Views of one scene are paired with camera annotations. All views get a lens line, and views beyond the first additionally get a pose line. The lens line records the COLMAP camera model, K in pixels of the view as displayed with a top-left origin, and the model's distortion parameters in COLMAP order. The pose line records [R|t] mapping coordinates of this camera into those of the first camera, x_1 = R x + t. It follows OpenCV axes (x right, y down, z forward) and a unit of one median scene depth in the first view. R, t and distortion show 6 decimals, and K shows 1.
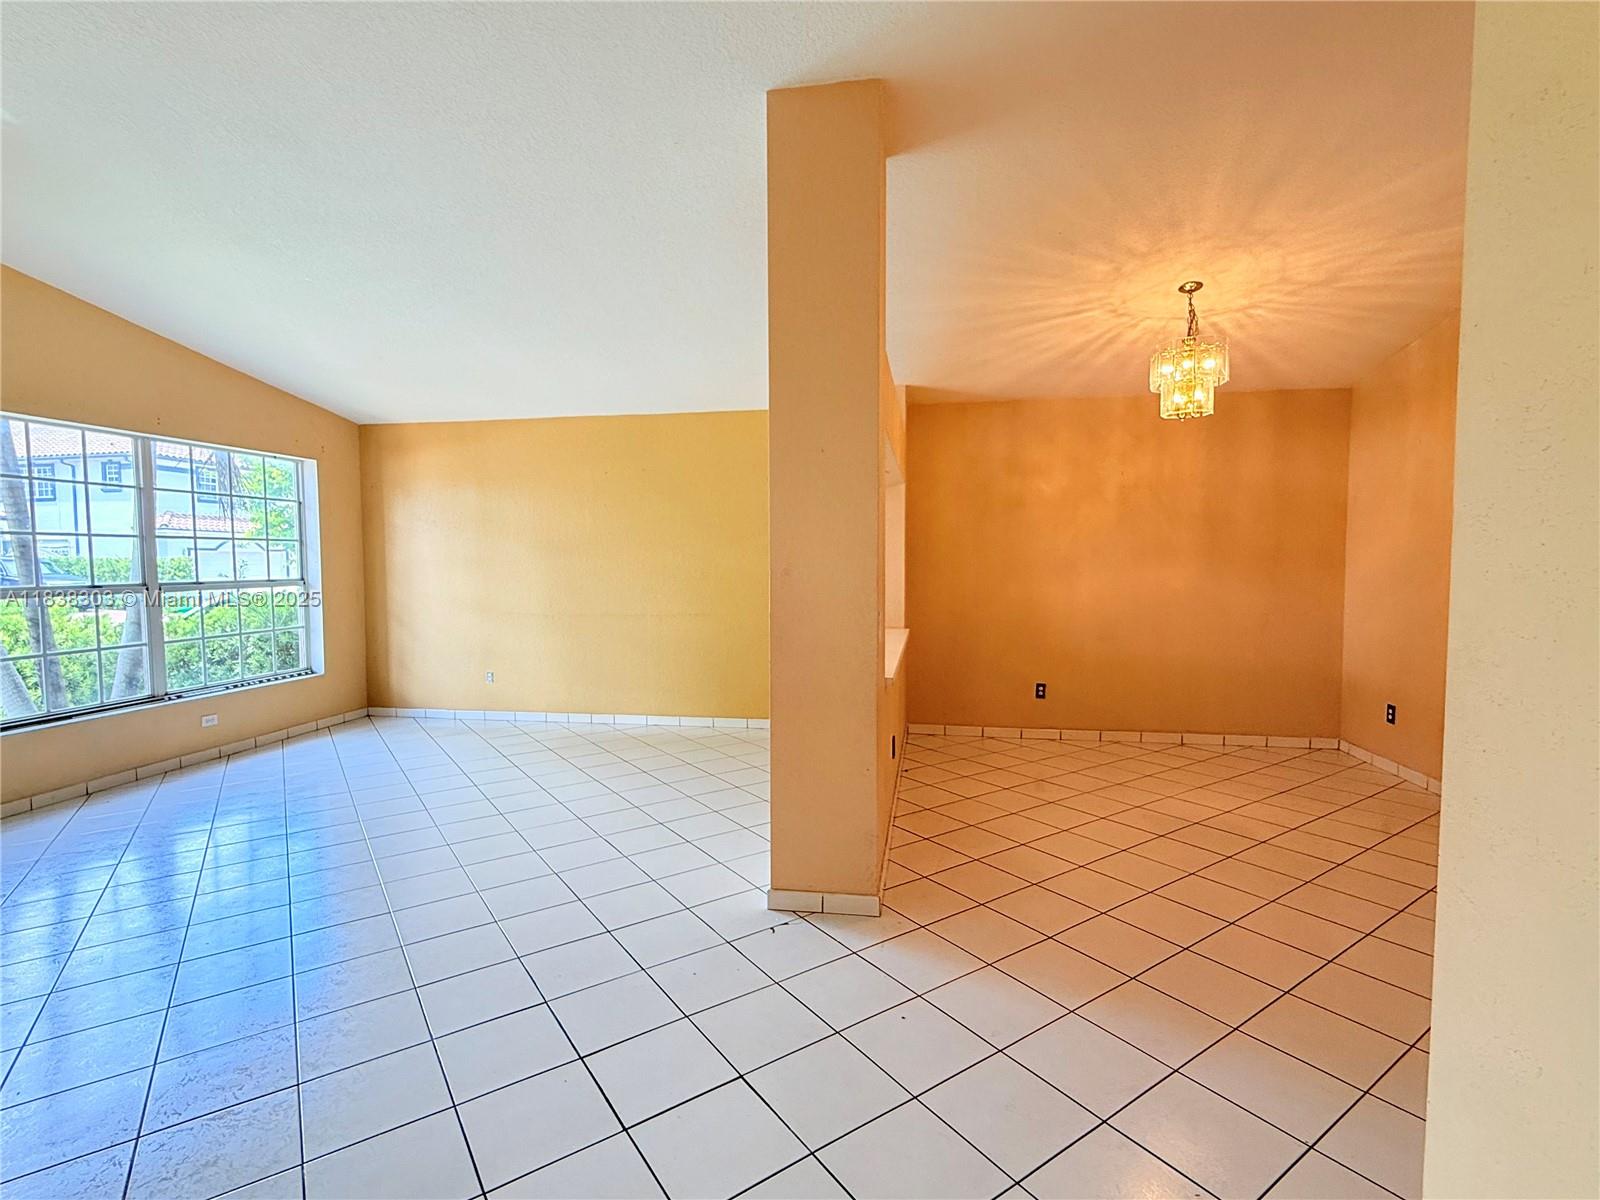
lens RADIAL K [[759.3, 0, 793.7], [0, 759.3, 607.7], [0, 0, 1]] dist [-0.000590, 0.000558]
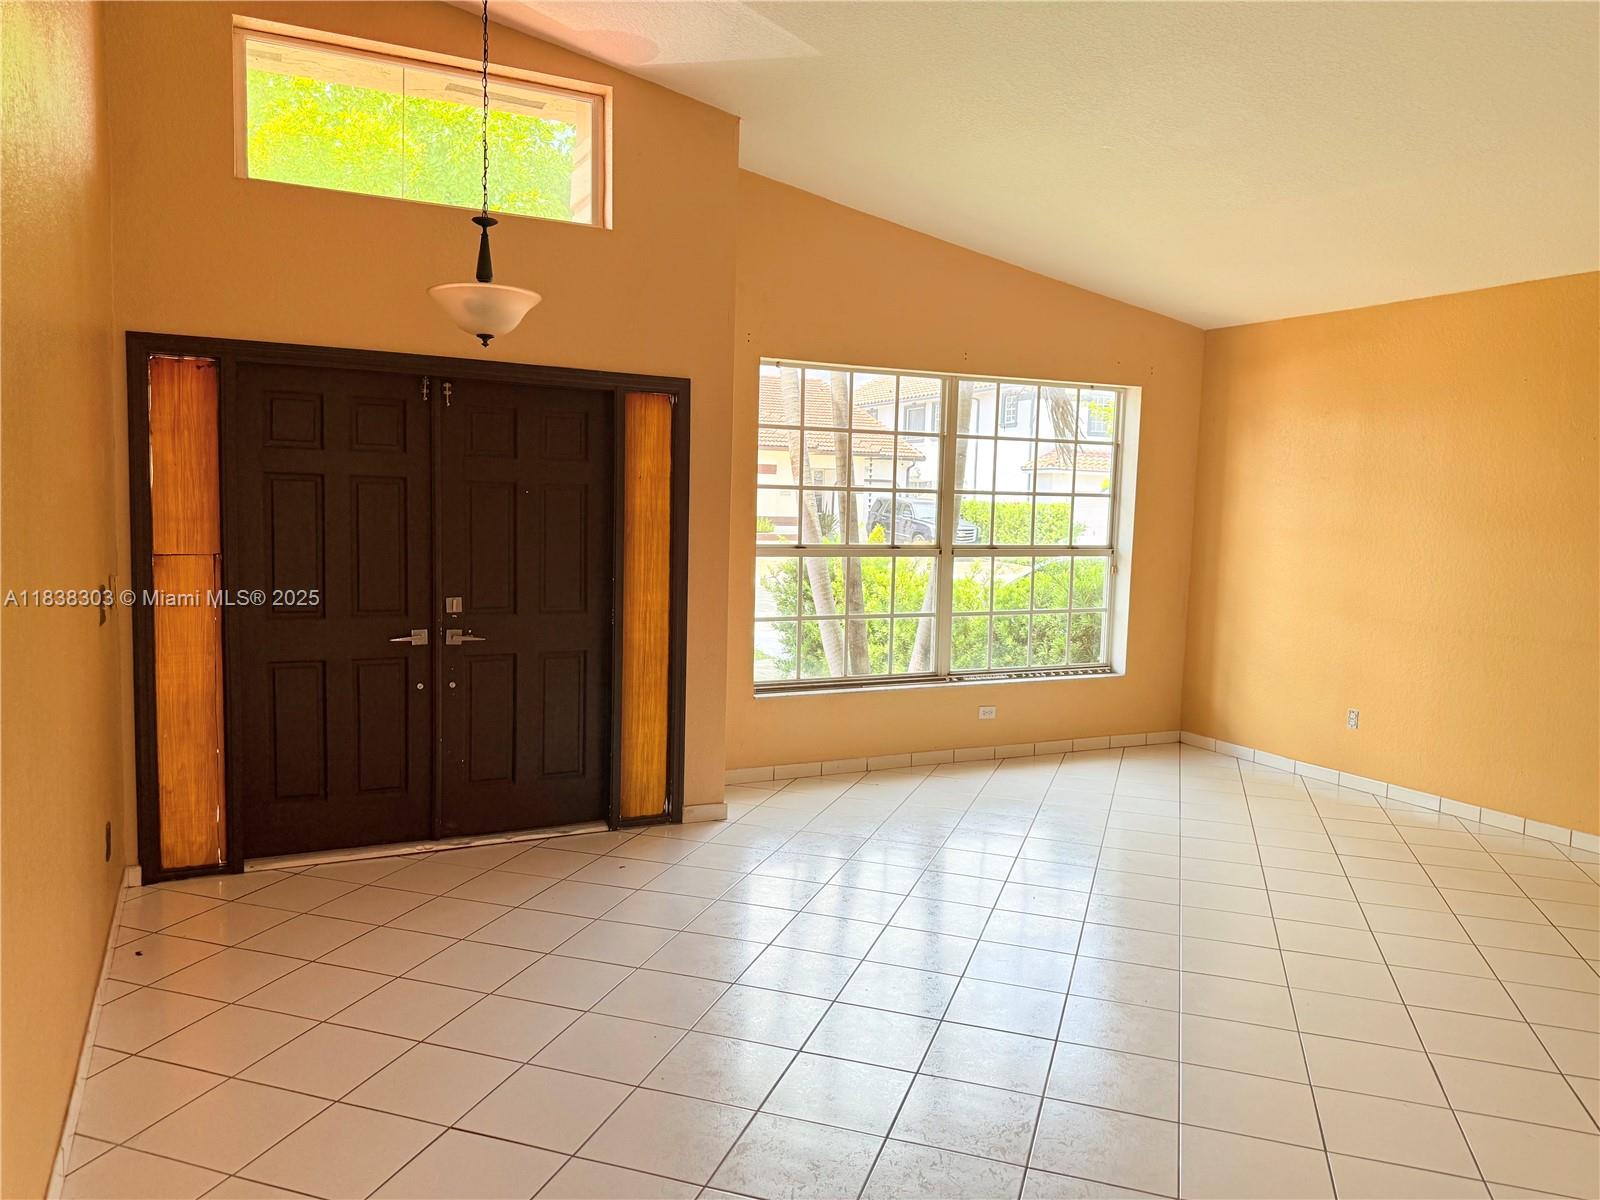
lens RADIAL K [[1136.4, 0, 788.7], [0, 1136.4, 593.1], [0, 0, 1]] dist [0.043384, -0.025530]
pose [[0.586837, 0.087239, -0.804992, 0.084002], [-0.078079, 0.995643, 0.050980, -0.024785], [0.805931, 0.032936, 0.591092, 0.071385]]
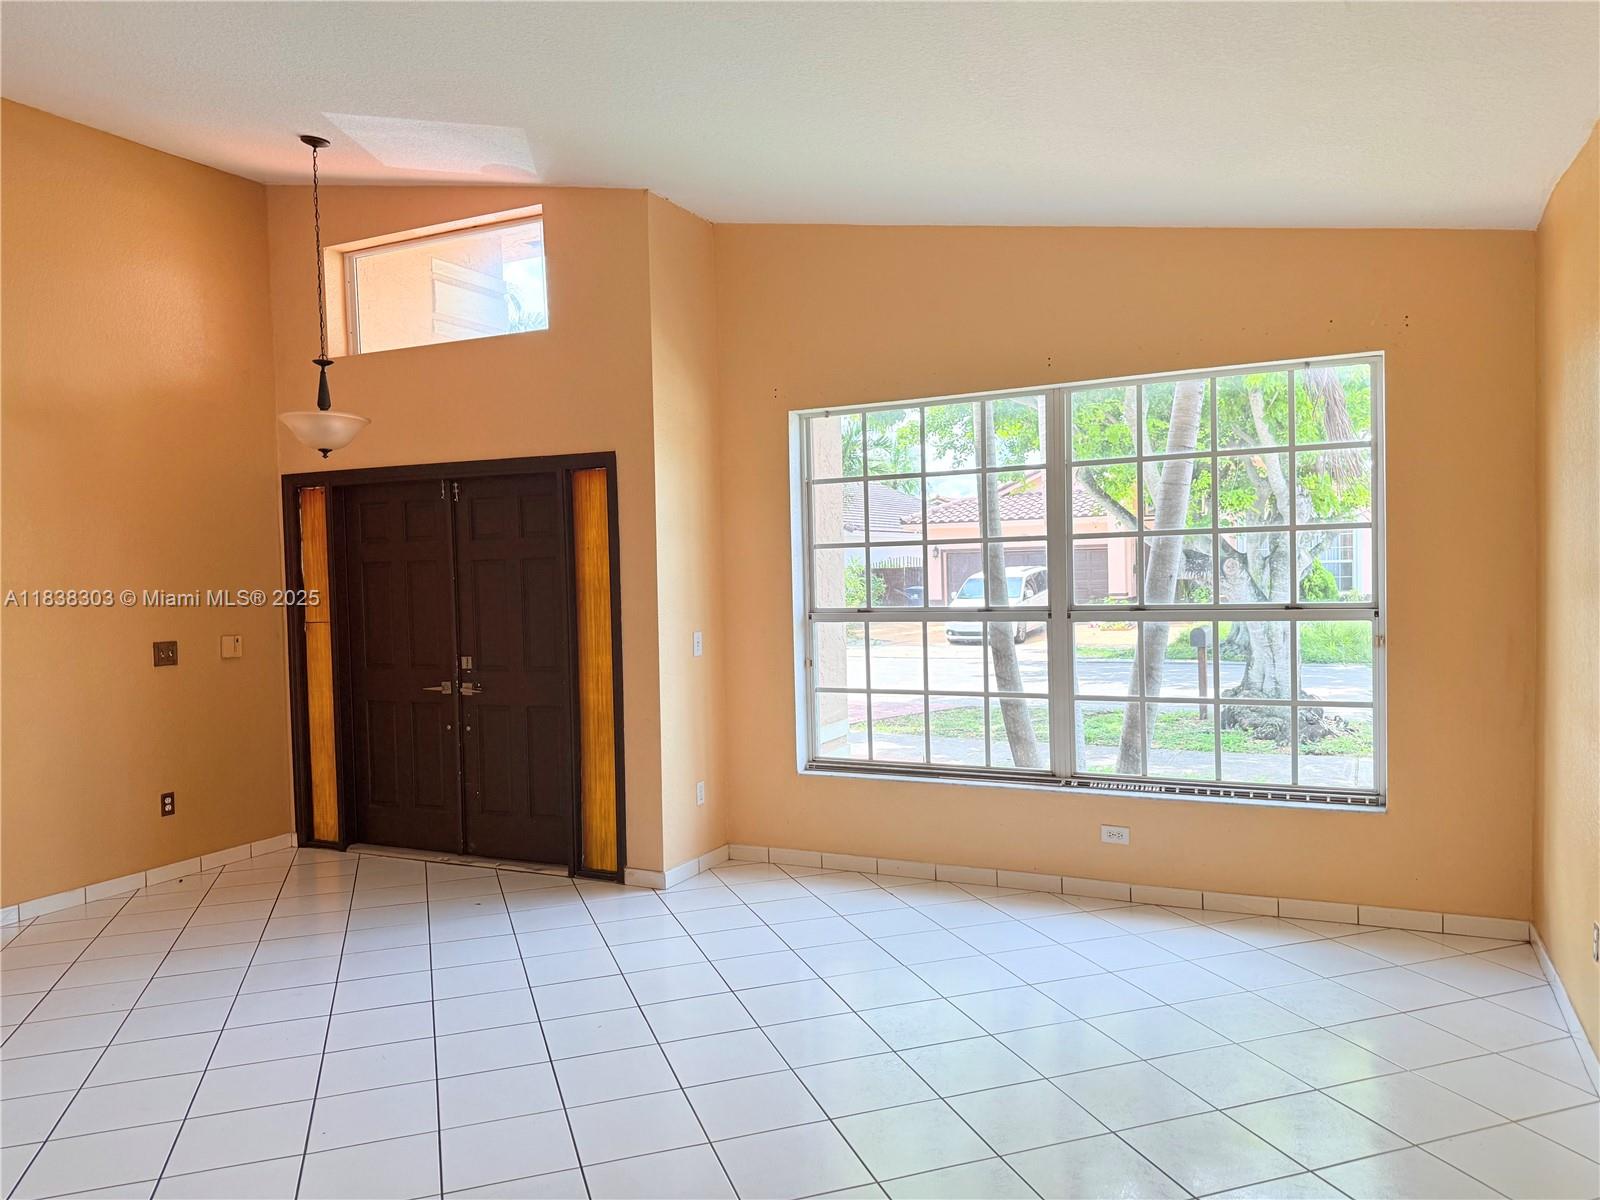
lens RADIAL K [[1136.4, 0, 796.5], [0, 1136.4, 602.6], [0, 0, 1]] dist [0.043384, -0.025530]
pose [[-0.285741, 0.045609, -0.957221, 0.148882], [-0.029905, 0.997956, 0.056477, -0.070387], [0.957840, 0.044764, -0.283793, 0.872710]]
